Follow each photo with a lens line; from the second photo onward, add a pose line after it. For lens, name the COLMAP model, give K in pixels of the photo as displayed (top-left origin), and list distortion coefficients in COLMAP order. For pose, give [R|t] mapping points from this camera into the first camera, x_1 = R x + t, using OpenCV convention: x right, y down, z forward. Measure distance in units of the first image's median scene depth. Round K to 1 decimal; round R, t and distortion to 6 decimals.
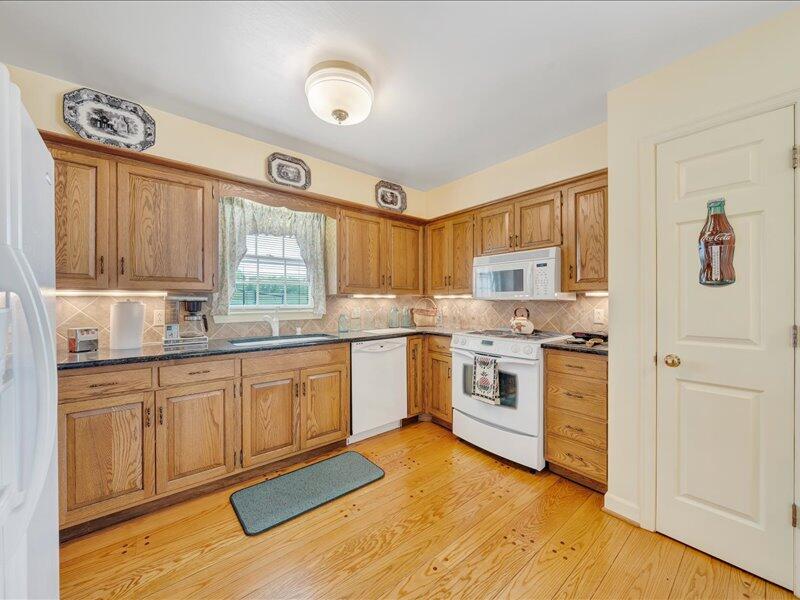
lens RADIAL K [[309.8, 0, 401.8], [0, 309.8, 301.6], [0, 0, 1]] dist [-0.001365, -0.000224]
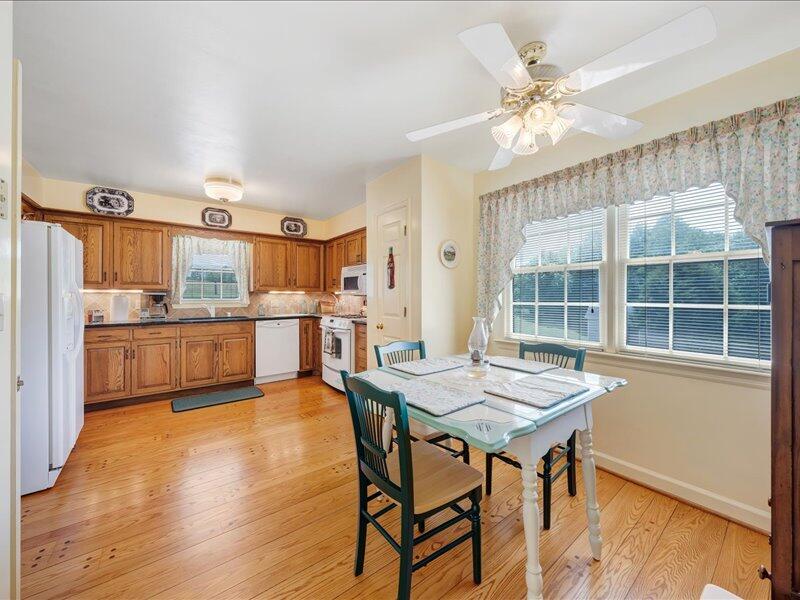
lens RADIAL K [[309.3, 0, 401.5], [0, 309.3, 295.7], [0, 0, 1]] dist [-0.002191, -0.000313]
pose [[0.999376, 0.002907, -0.035208, 0.800557], [-0.002964, 0.999994, -0.001570, -0.000777], [0.035203, 0.001674, 0.999379, -0.727256]]
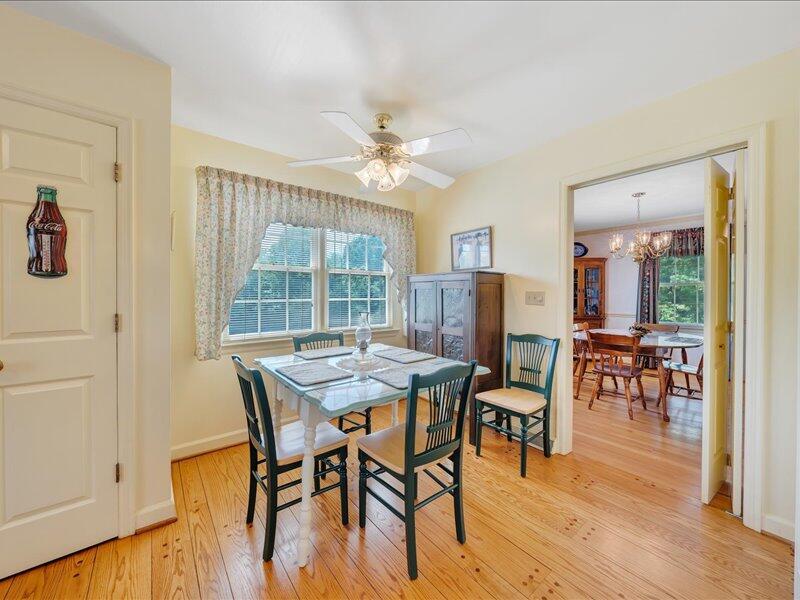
lens RADIAL K [[309.3, 0, 401.5], [0, 309.3, 295.7], [0, 0, 1]] dist [-0.002191, -0.000313]
pose [[0.010649, -0.003683, 0.999937, 0.056831], [-0.002477, 0.999990, 0.003709, 0.000050], [-0.999940, -0.002517, 0.010640, -0.066971]]
